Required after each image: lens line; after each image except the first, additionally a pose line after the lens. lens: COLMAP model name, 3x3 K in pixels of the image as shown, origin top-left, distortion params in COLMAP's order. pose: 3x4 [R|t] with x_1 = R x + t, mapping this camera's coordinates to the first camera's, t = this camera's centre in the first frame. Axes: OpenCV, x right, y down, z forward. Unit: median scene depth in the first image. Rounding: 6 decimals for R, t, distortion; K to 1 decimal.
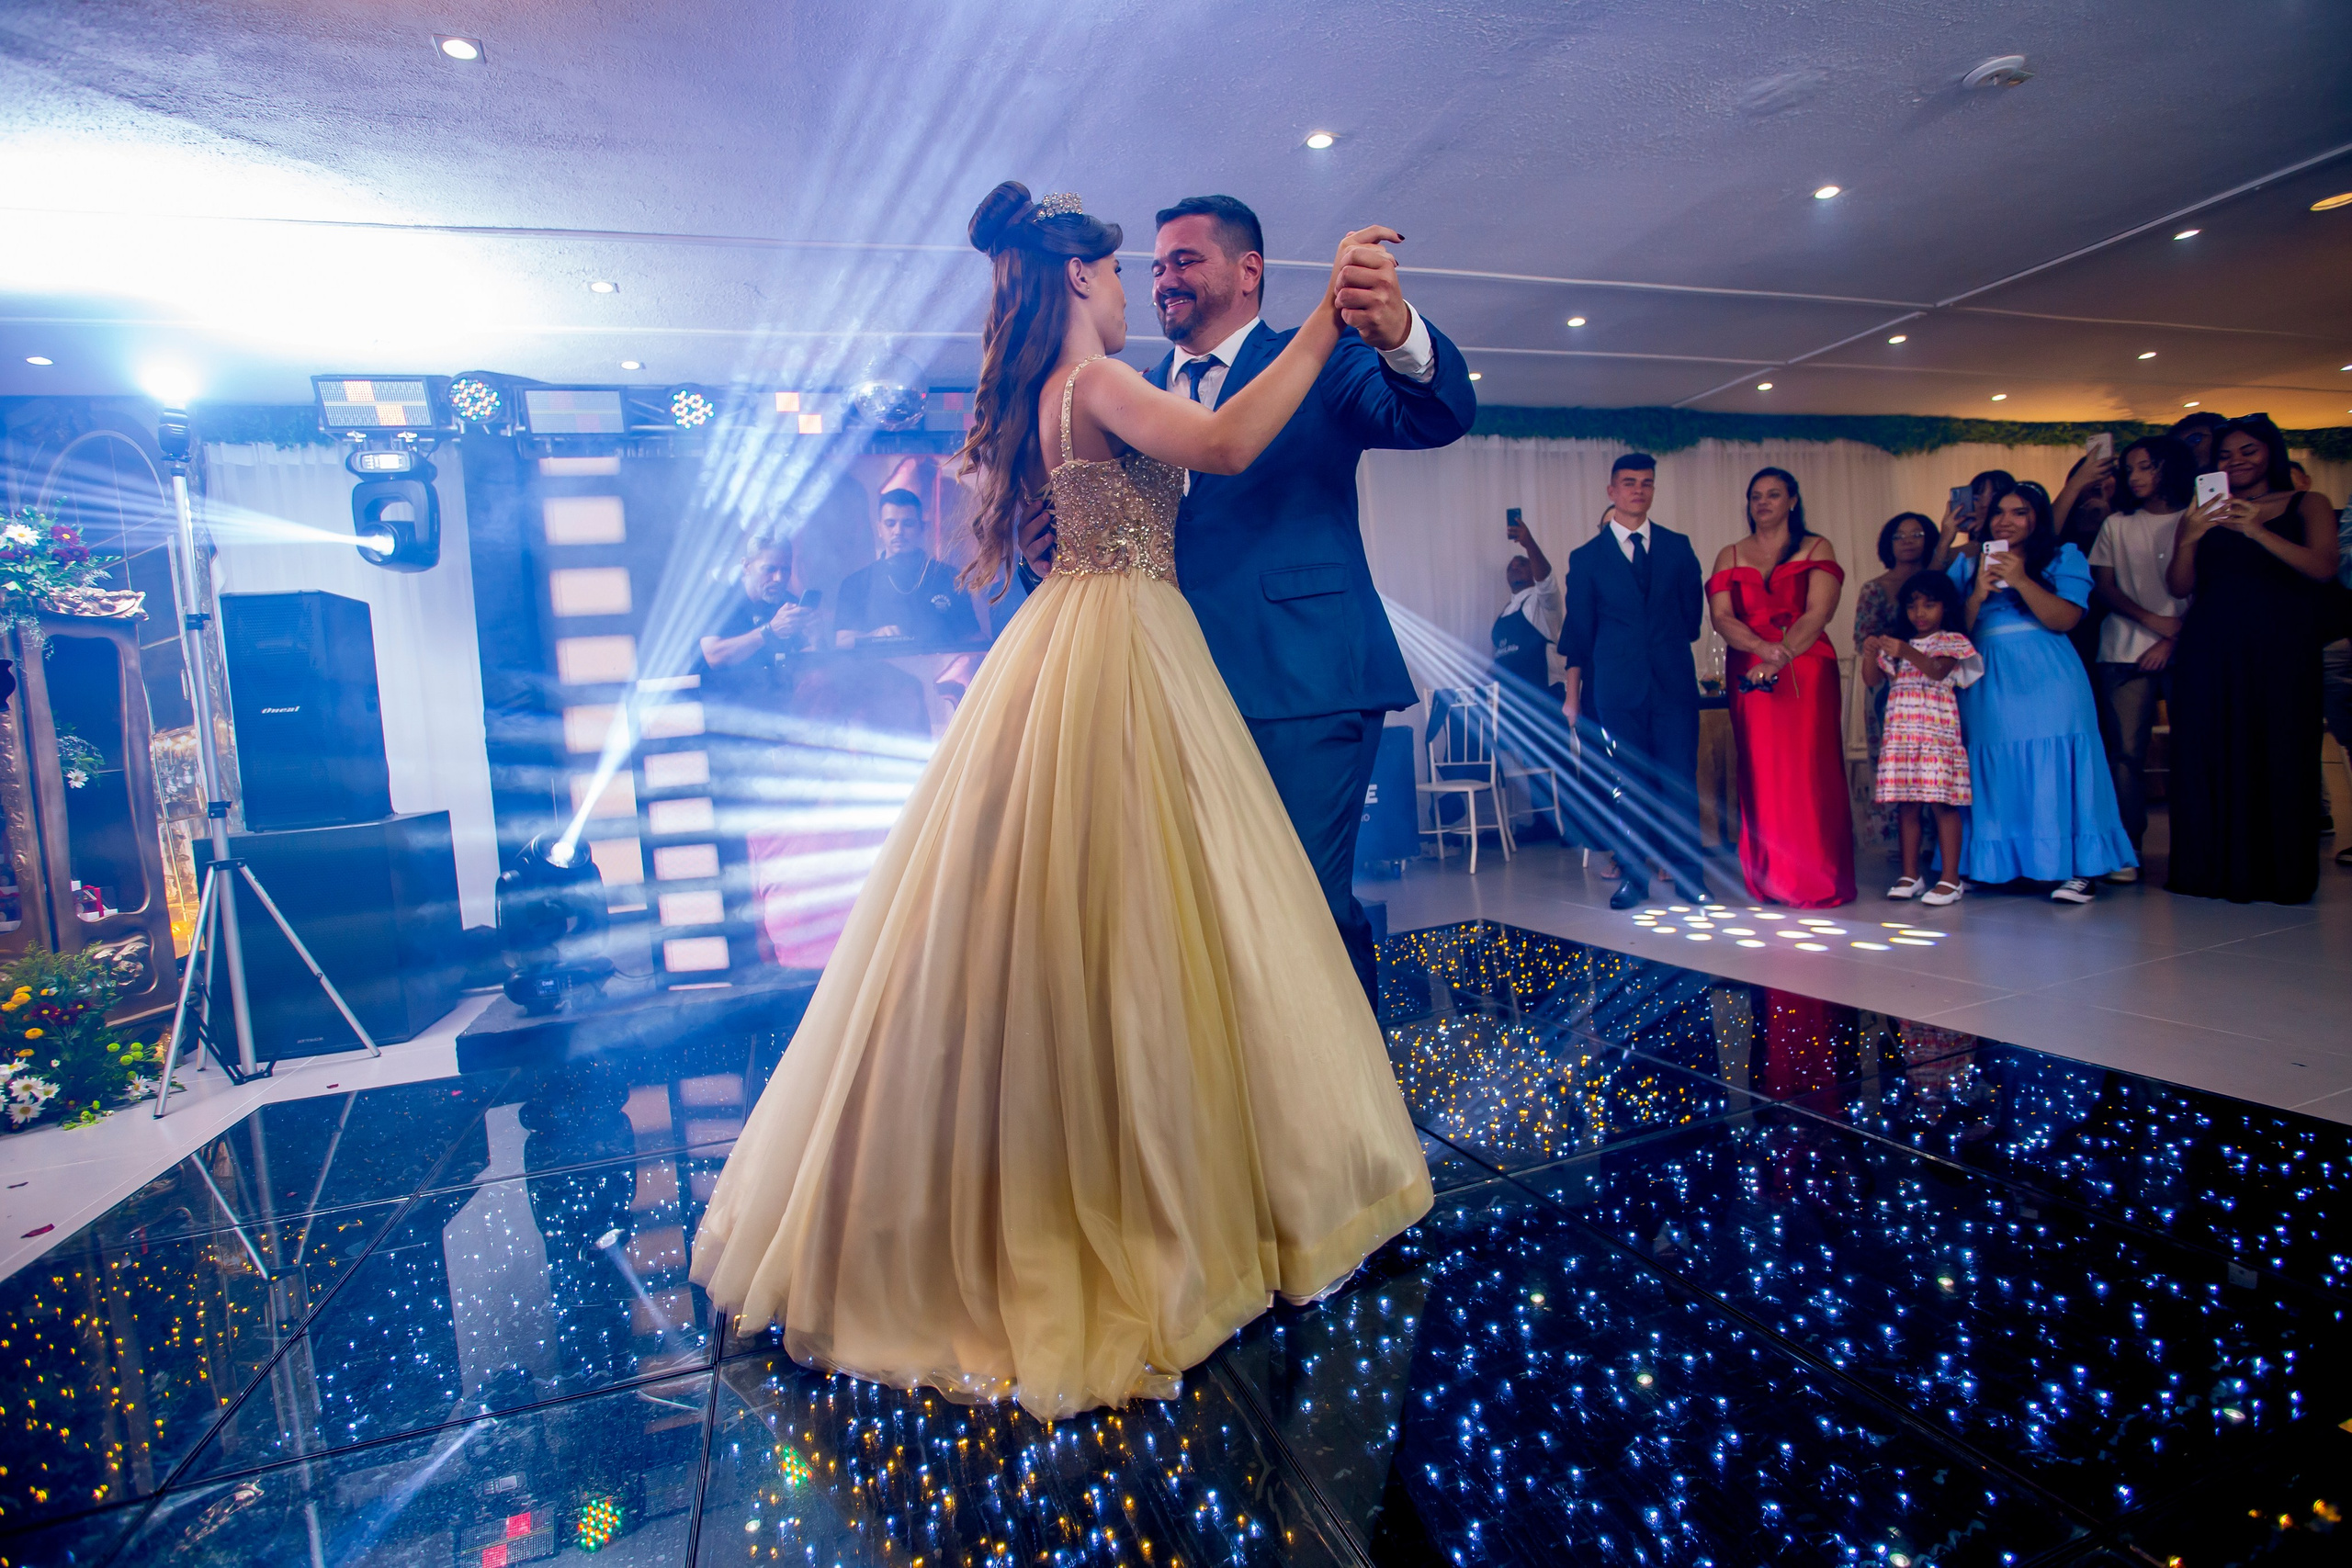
lens RADIAL K [[1140.9, 0, 1185.2], [0, 1140.9, 768.2], [0, 0, 1]] dist [-0.061697, 0.022368]
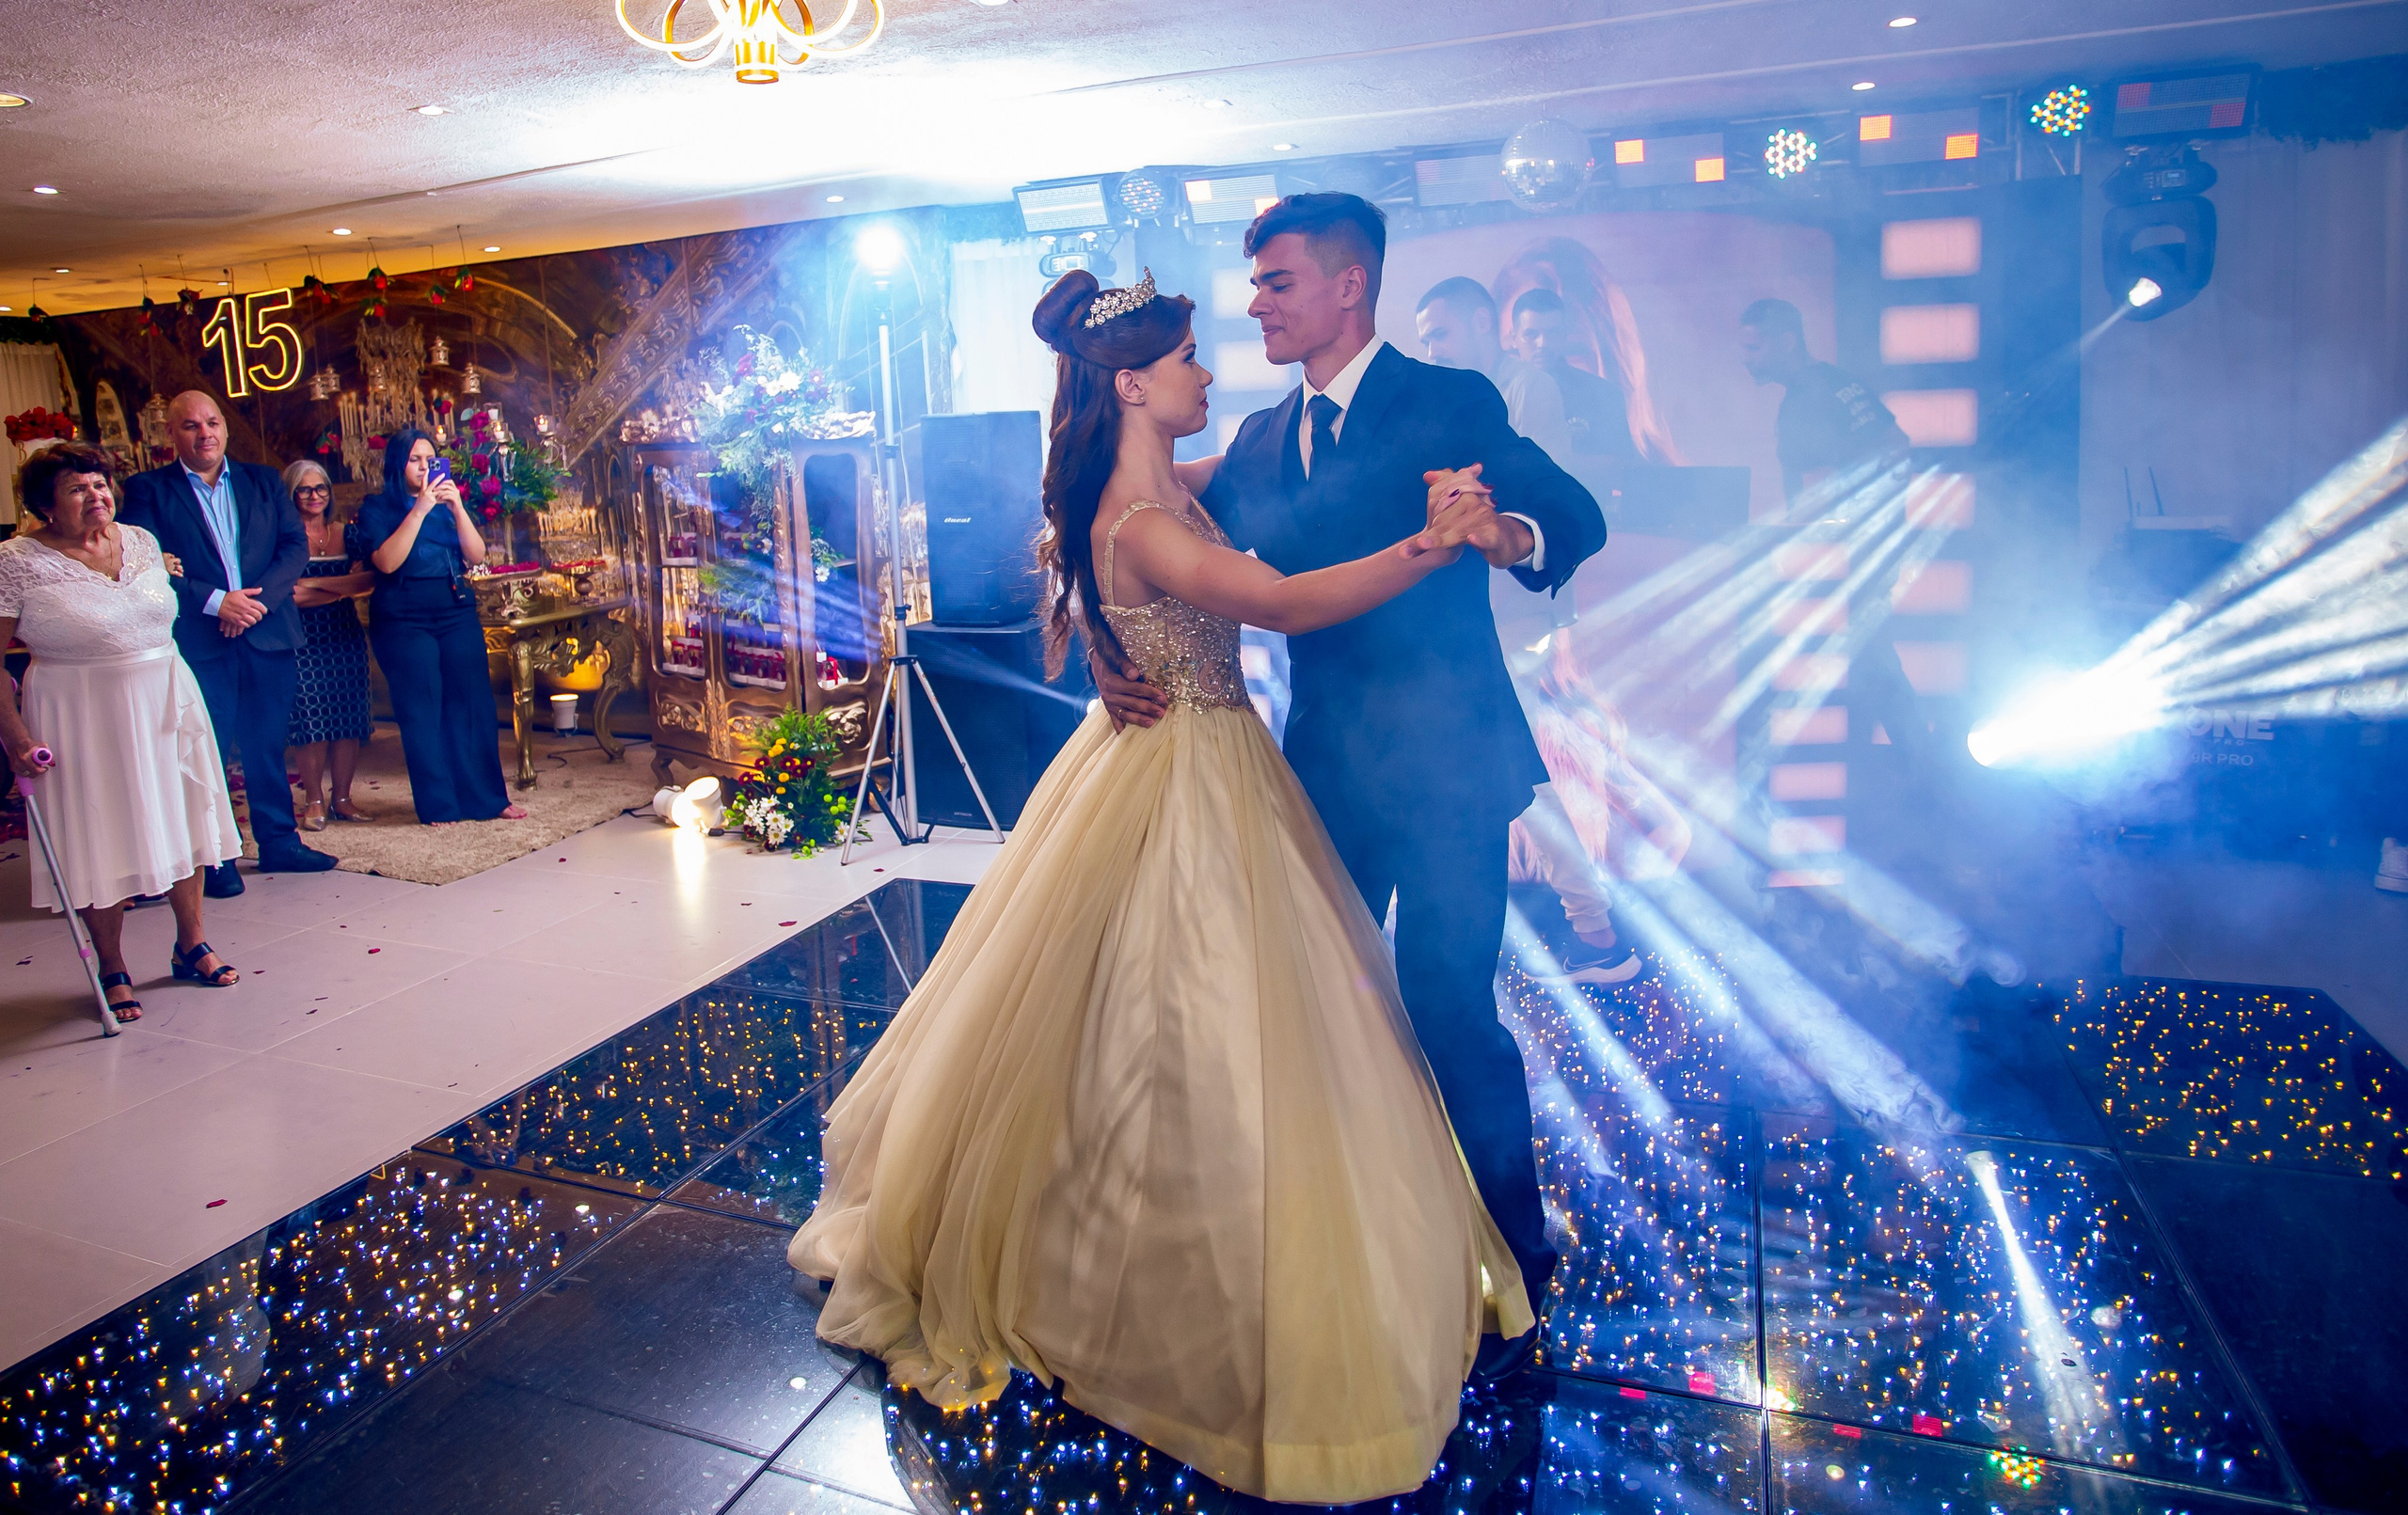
lens RADIAL K [[1479.2, 0, 1122.0], [0, 1479.2, 606.2], [0, 0, 1]] dist [-0.074987, 0.033875]
pose [[0.752358, 0.125491, -0.646692, 0.319032], [-0.050816, 0.989818, 0.132956, -0.194729], [0.656792, -0.067168, 0.751074, -0.021697]]
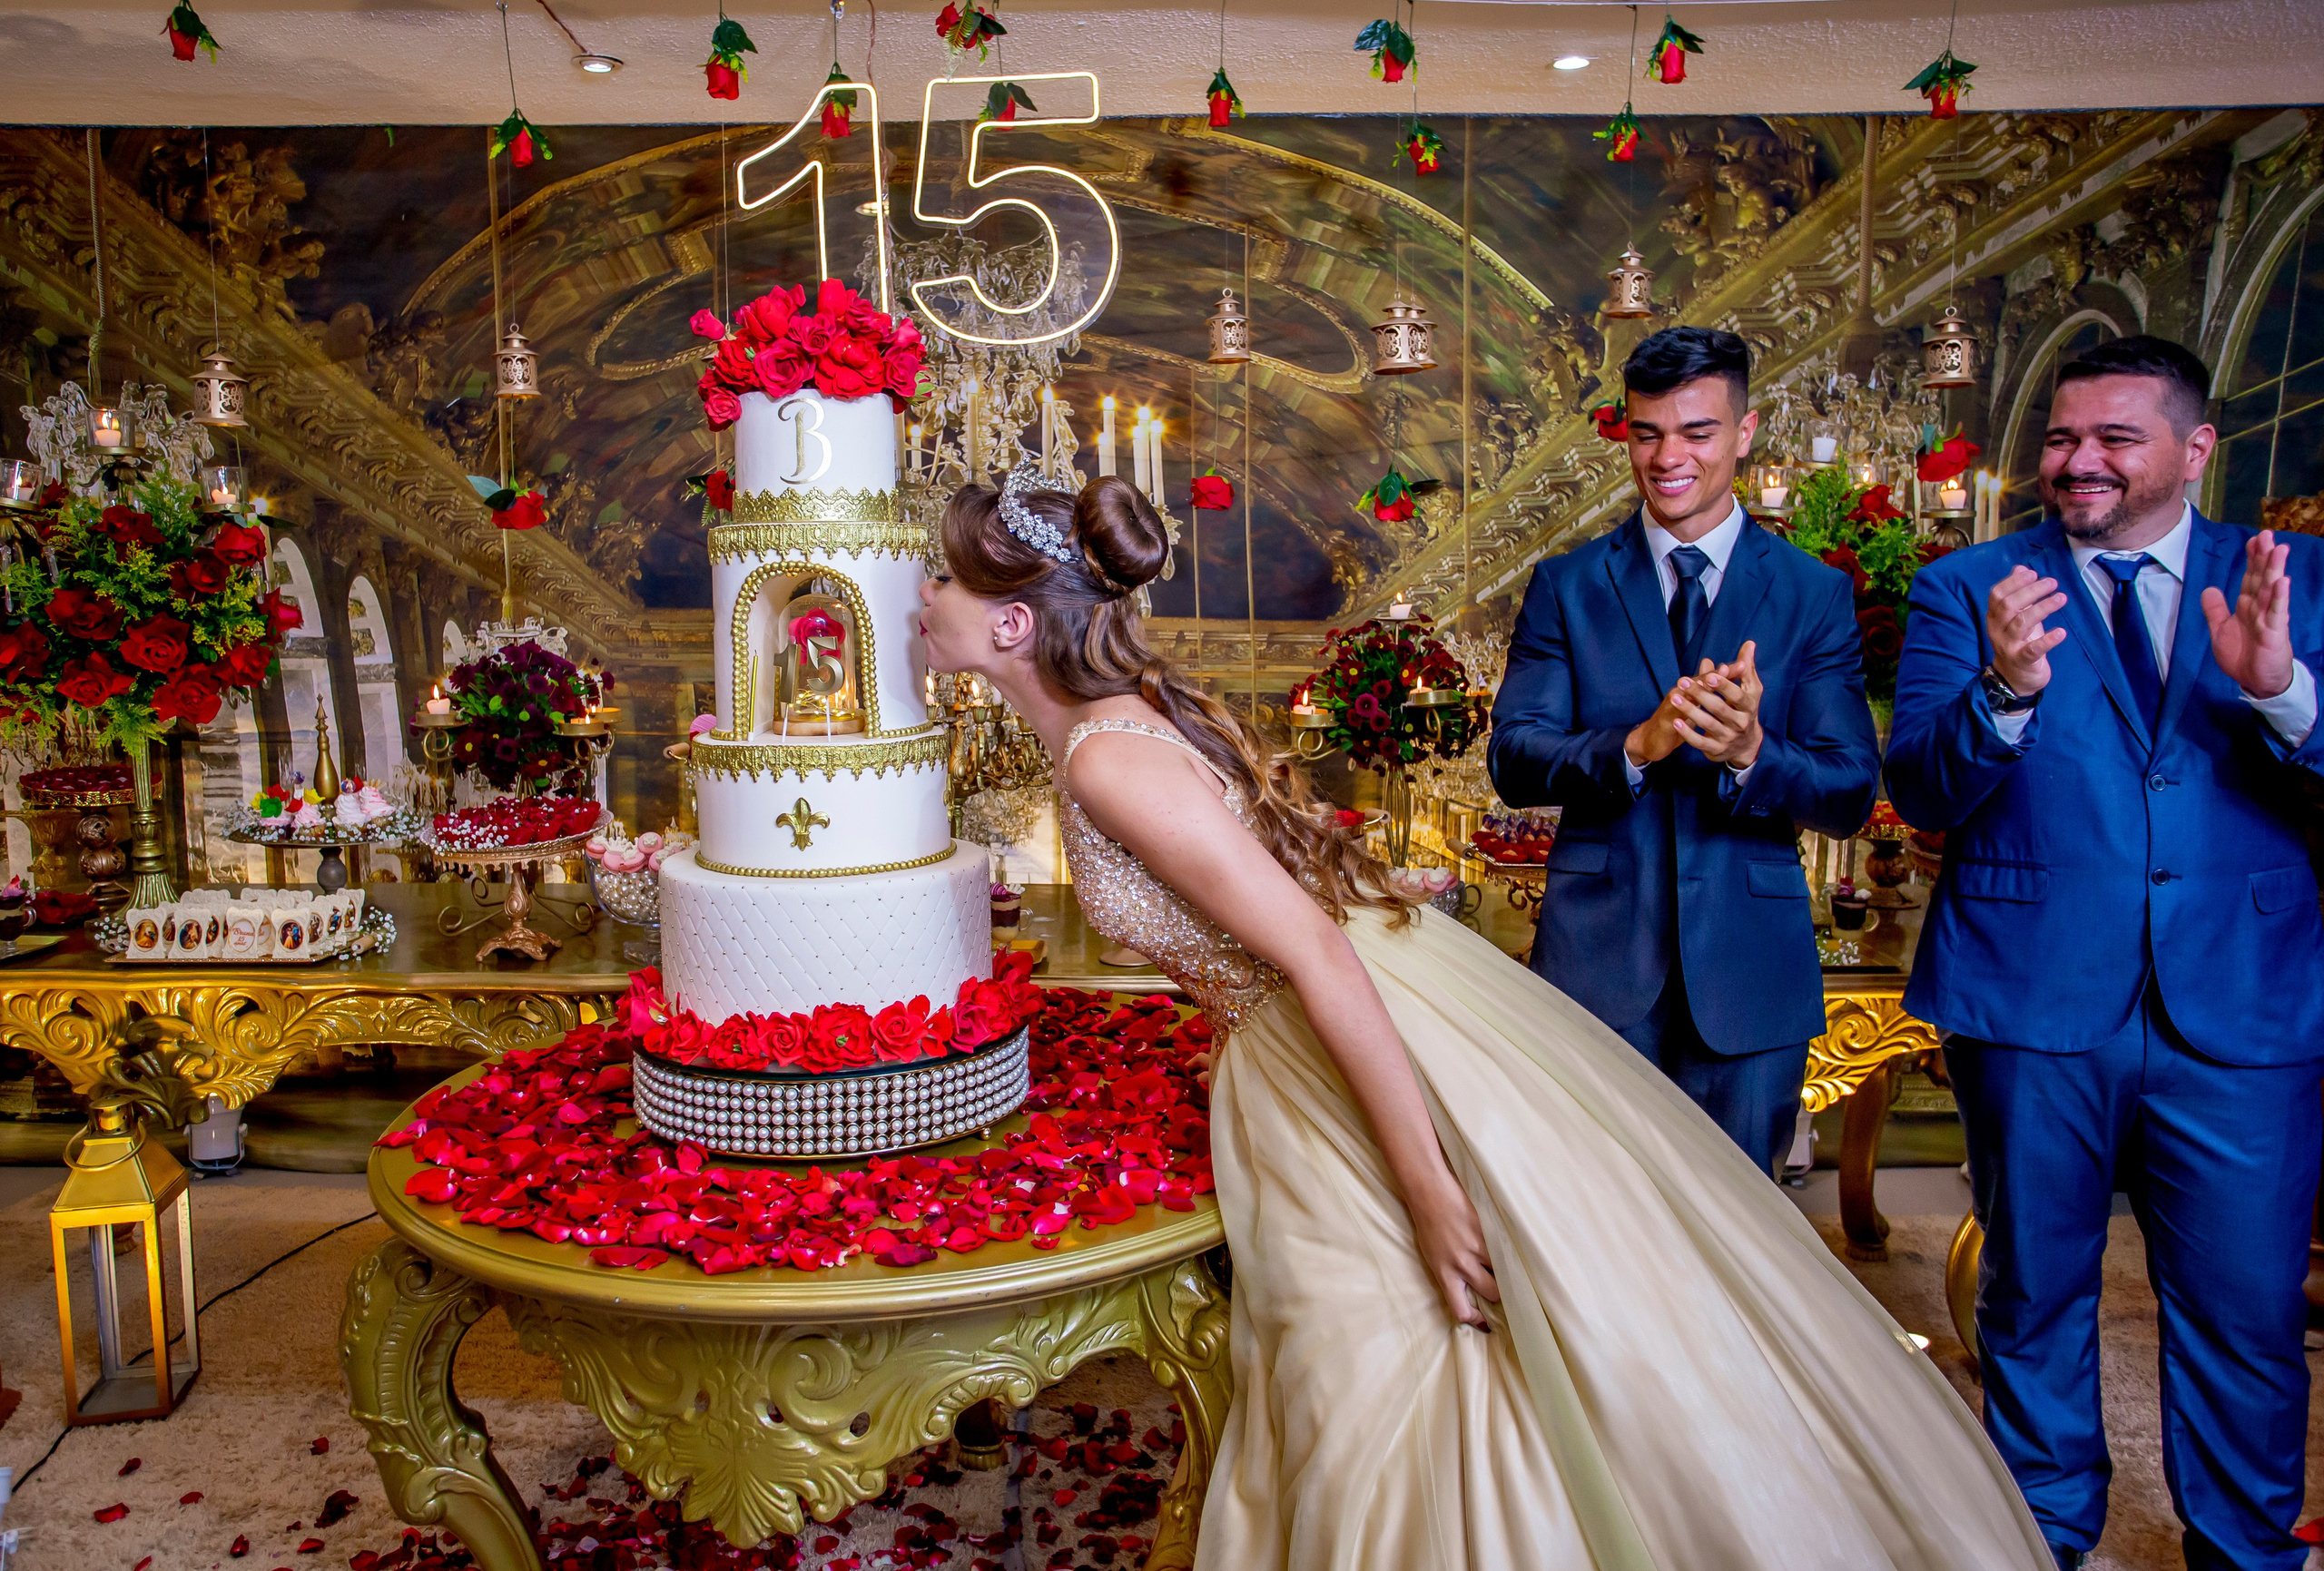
lens RADIAL K [[1594.9, 0, 1147.9], [0, 1594.9, 753.3], [0, 0, 1]] dist [-0.055431, 0.059921]
pose [[0.942989, 0.109706, -0.314223, -1.710822], [-0.087332, 0.992592, 0.084462, -0.019991], [0.321161, -0.052205, 0.945584, -0.011980]]
